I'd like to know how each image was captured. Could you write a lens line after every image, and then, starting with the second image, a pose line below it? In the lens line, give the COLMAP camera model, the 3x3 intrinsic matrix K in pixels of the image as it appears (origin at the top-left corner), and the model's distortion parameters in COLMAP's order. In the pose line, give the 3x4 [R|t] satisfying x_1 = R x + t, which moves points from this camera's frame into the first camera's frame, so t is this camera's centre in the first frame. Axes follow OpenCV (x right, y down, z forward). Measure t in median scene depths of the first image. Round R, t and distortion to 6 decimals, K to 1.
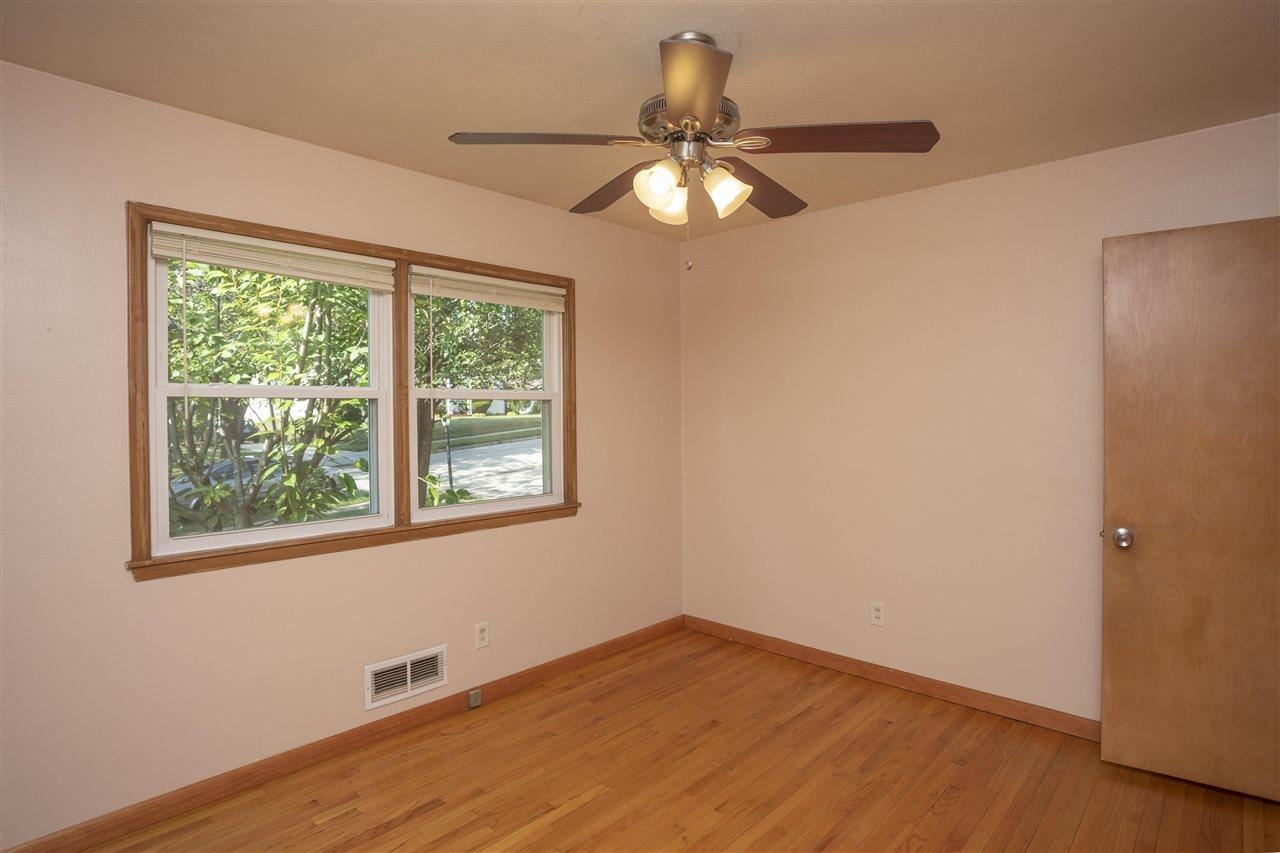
lens RADIAL K [[667.5, 0, 640.0], [0, 667.5, 426.5], [0, 0, 1]] dist [-0.049328, 0.000670]
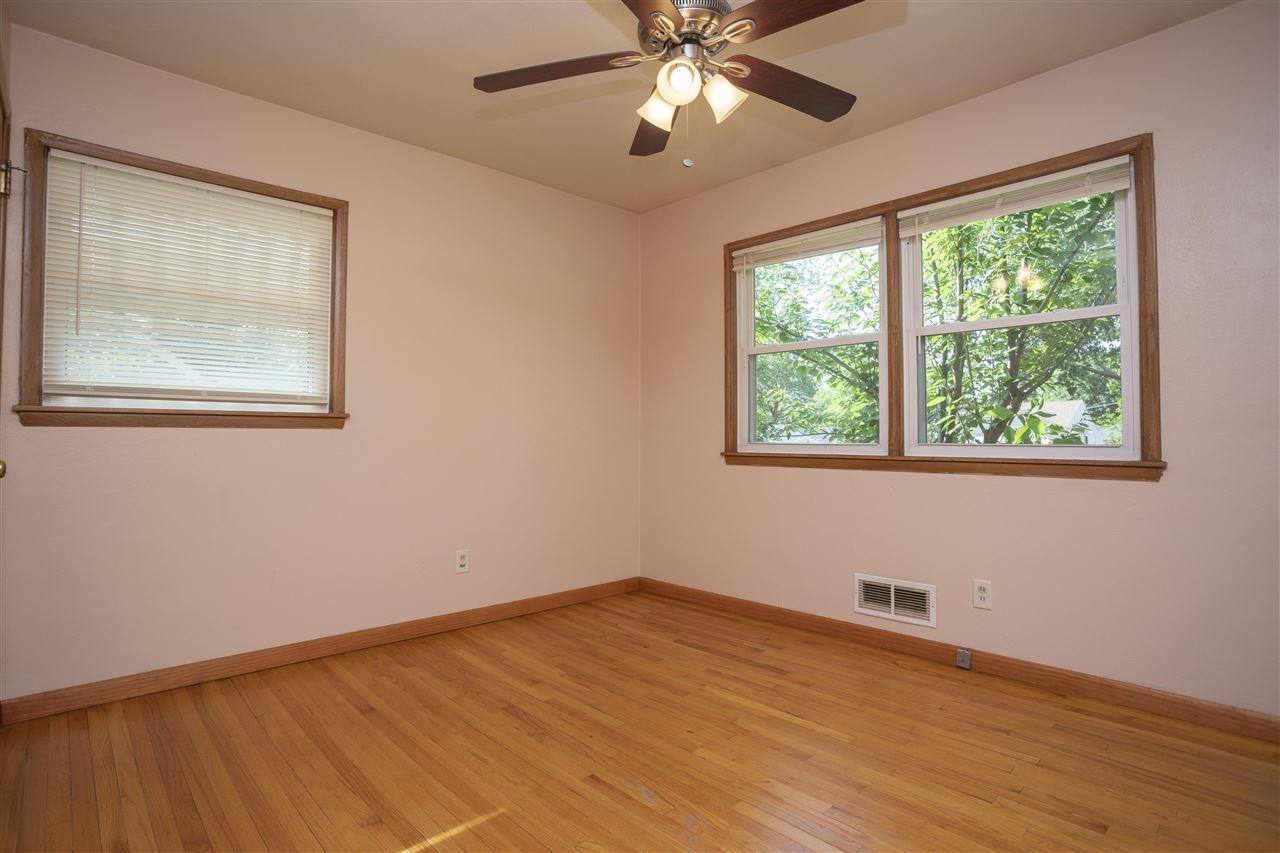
lens RADIAL K [[667.5, 0, 640.0], [0, 667.5, 426.5], [0, 0, 1]] dist [-0.049328, 0.000670]
pose [[-0.074664, -0.015535, -0.997088, 0.745650], [-0.025085, 0.999591, -0.013696, 0.127655], [0.996893, 0.023990, -0.075023, 0.673826]]
